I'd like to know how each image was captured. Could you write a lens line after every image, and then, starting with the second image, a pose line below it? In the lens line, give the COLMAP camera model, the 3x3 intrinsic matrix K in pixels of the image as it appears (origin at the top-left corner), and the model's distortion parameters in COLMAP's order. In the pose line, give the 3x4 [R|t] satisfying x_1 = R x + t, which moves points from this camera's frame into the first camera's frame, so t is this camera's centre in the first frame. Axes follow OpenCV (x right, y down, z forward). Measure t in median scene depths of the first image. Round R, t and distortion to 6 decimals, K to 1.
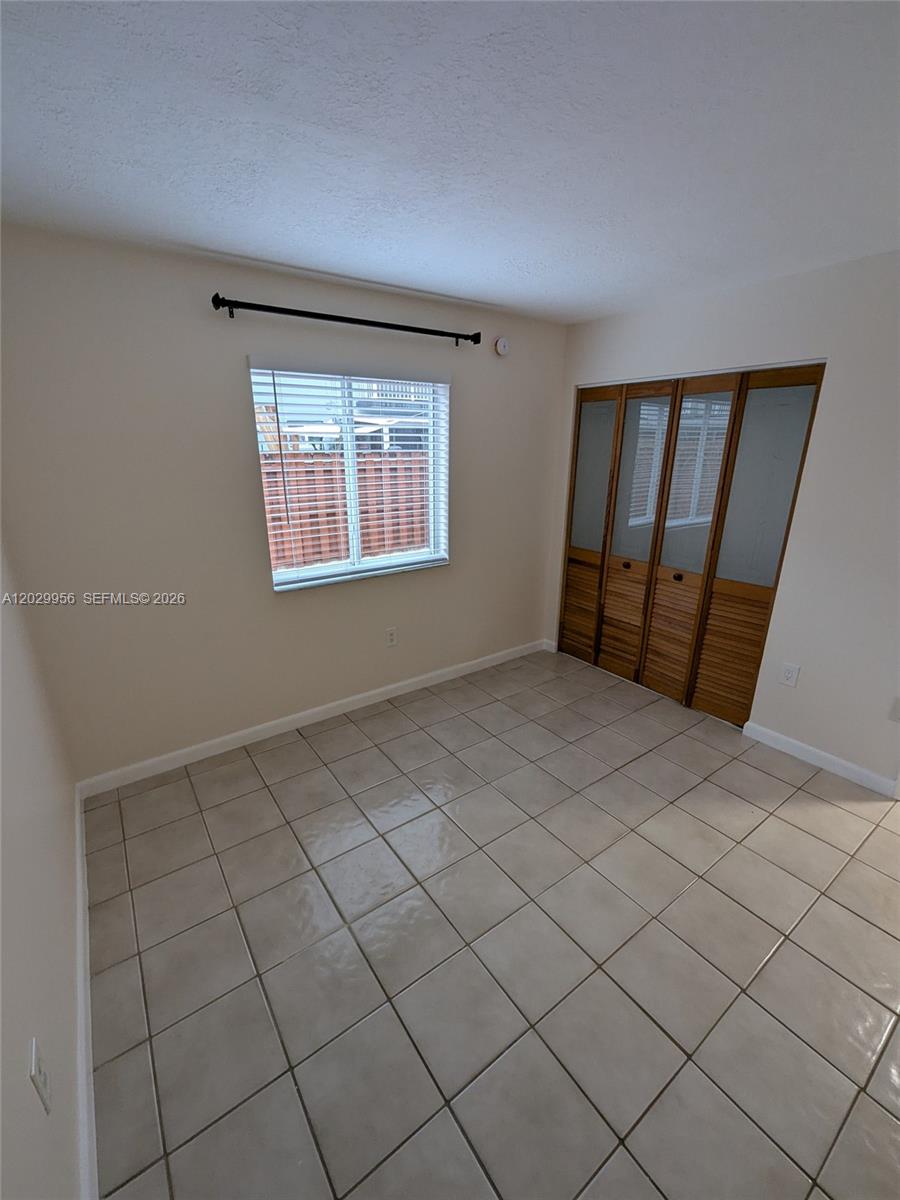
lens RADIAL K [[497.1, 0, 440.7], [0, 497.1, 600.0], [0, 0, 1]] dist [0.003865, -0.001126]
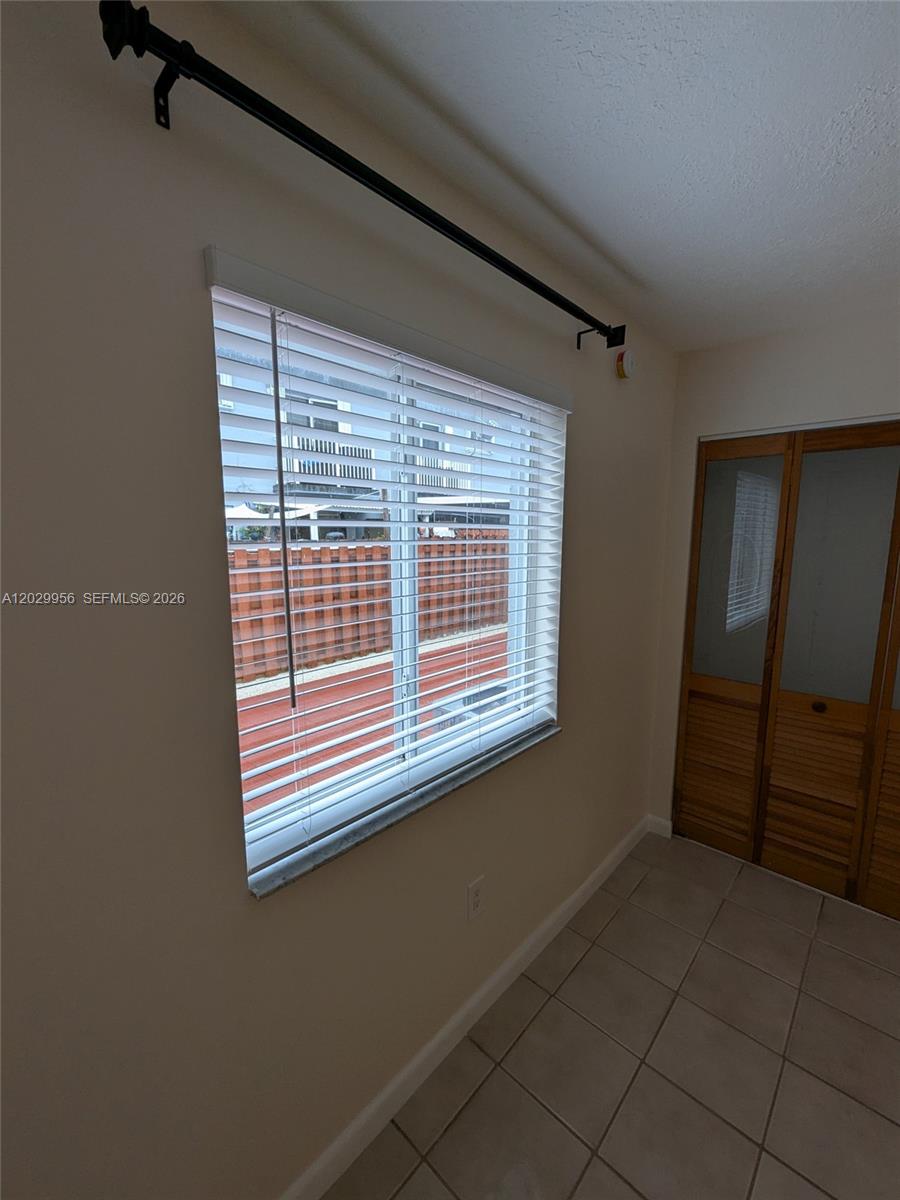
lens RADIAL K [[497.1, 0, 444.5], [0, 497.1, 607.3], [0, 0, 1]] dist [0.003865, -0.001126]
pose [[0.978137, -0.029050, 0.205922, -0.209029], [0.061326, 0.986455, -0.152139, -0.126188], [-0.198713, 0.161441, 0.966670, 0.463424]]
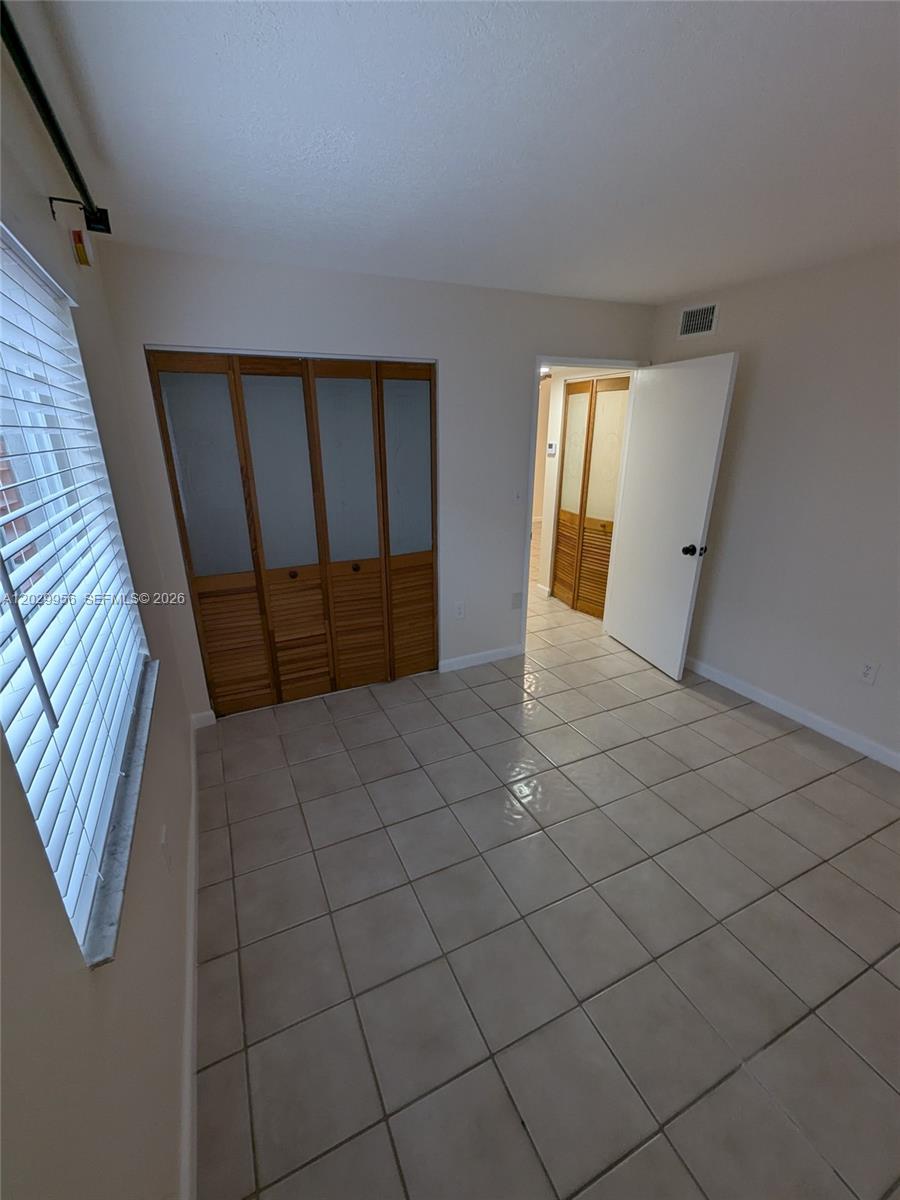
lens RADIAL K [[497.1, 0, 427.8], [0, 497.1, 605.3], [0, 0, 1]] dist [0.003865, -0.001126]
pose [[0.193599, -0.328360, 0.924499, -0.387071], [0.309915, 0.914544, 0.259925, -0.171185], [-0.930845, 0.236195, 0.278819, 0.551747]]
